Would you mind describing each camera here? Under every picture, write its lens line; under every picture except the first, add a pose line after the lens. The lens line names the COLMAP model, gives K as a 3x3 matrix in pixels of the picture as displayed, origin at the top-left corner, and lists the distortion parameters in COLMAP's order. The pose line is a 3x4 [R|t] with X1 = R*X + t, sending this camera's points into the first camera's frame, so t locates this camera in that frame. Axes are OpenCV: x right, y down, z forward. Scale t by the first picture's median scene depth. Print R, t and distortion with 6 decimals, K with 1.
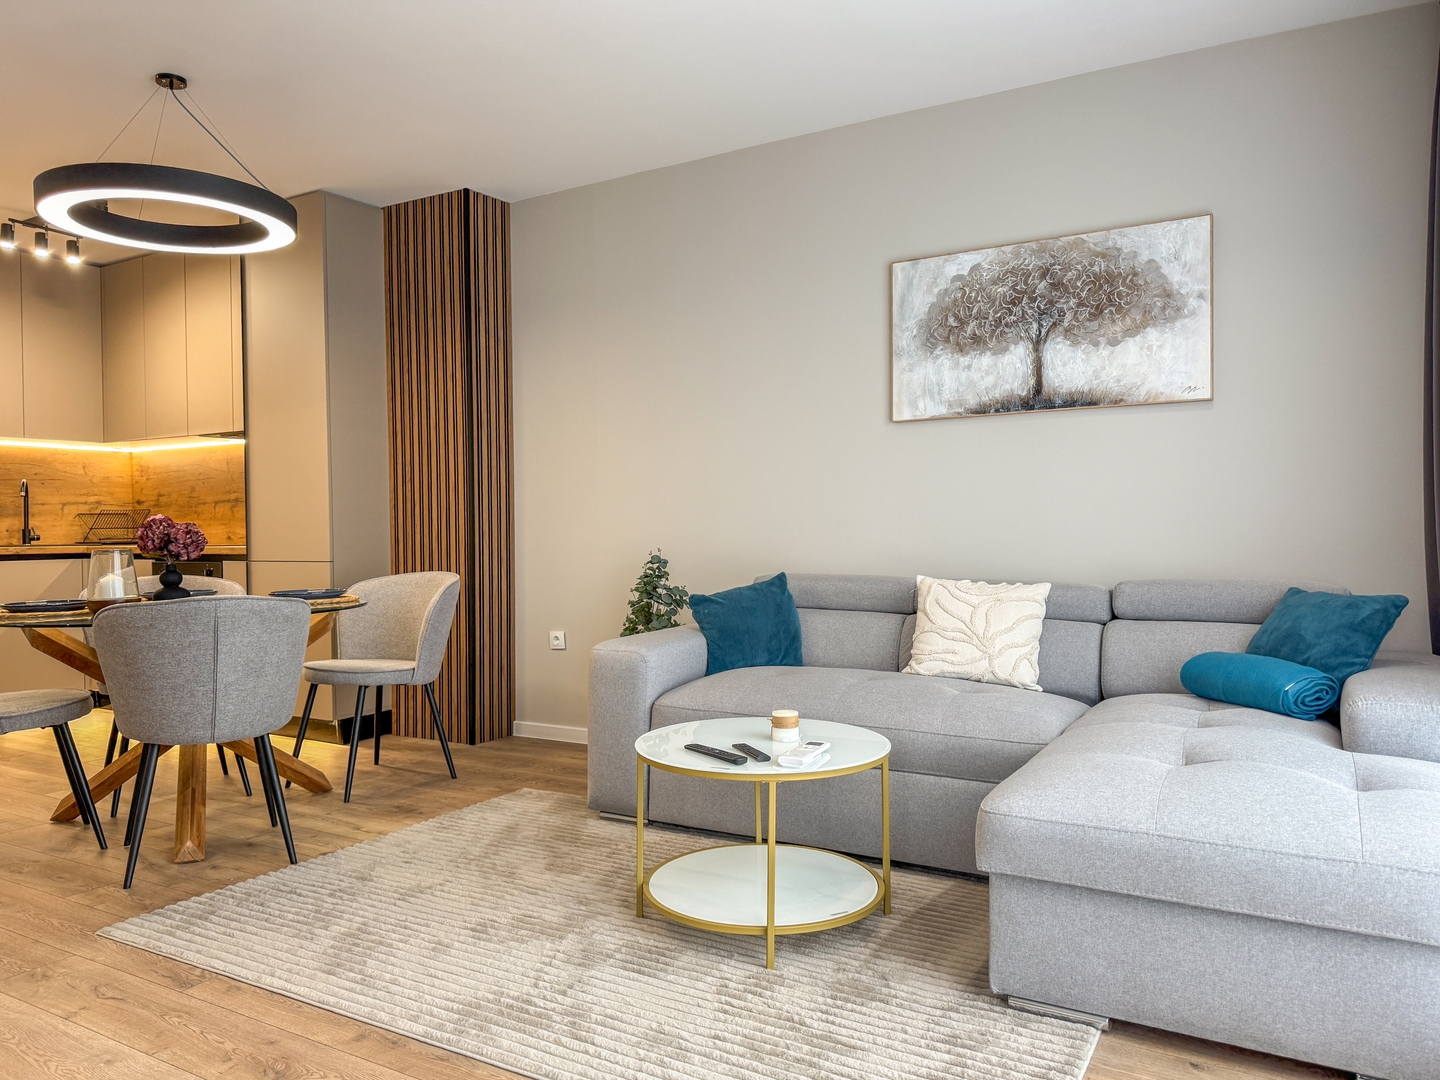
lens RADIAL K [[1041.7, 0, 711.6], [0, 1041.7, 542.4], [0, 0, 1]] dist [0.038429, -0.023240]
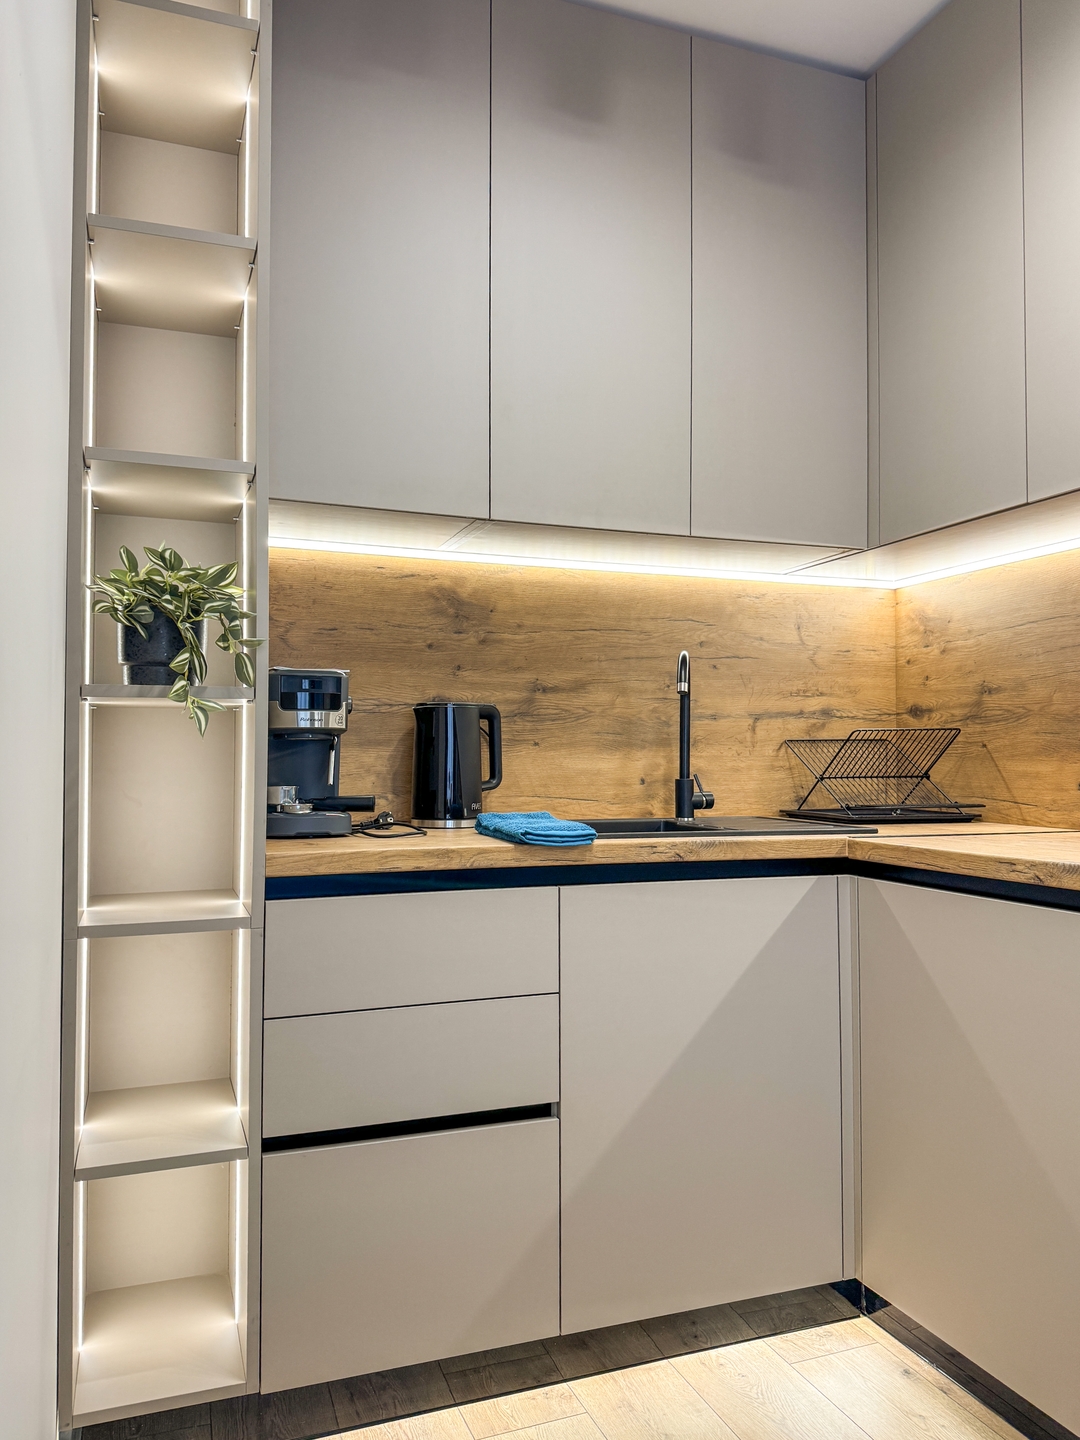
lens RADIAL K [[1041.7, 0, 536.6], [0, 1041.7, 721.9], [0, 0, 1]] dist [0.038429, -0.023240]
pose [[0.791480, -0.009300, -0.611124, -0.431410], [-0.017591, 0.999123, -0.037988, -0.017269], [0.610942, 0.040818, 0.790623, 0.622217]]
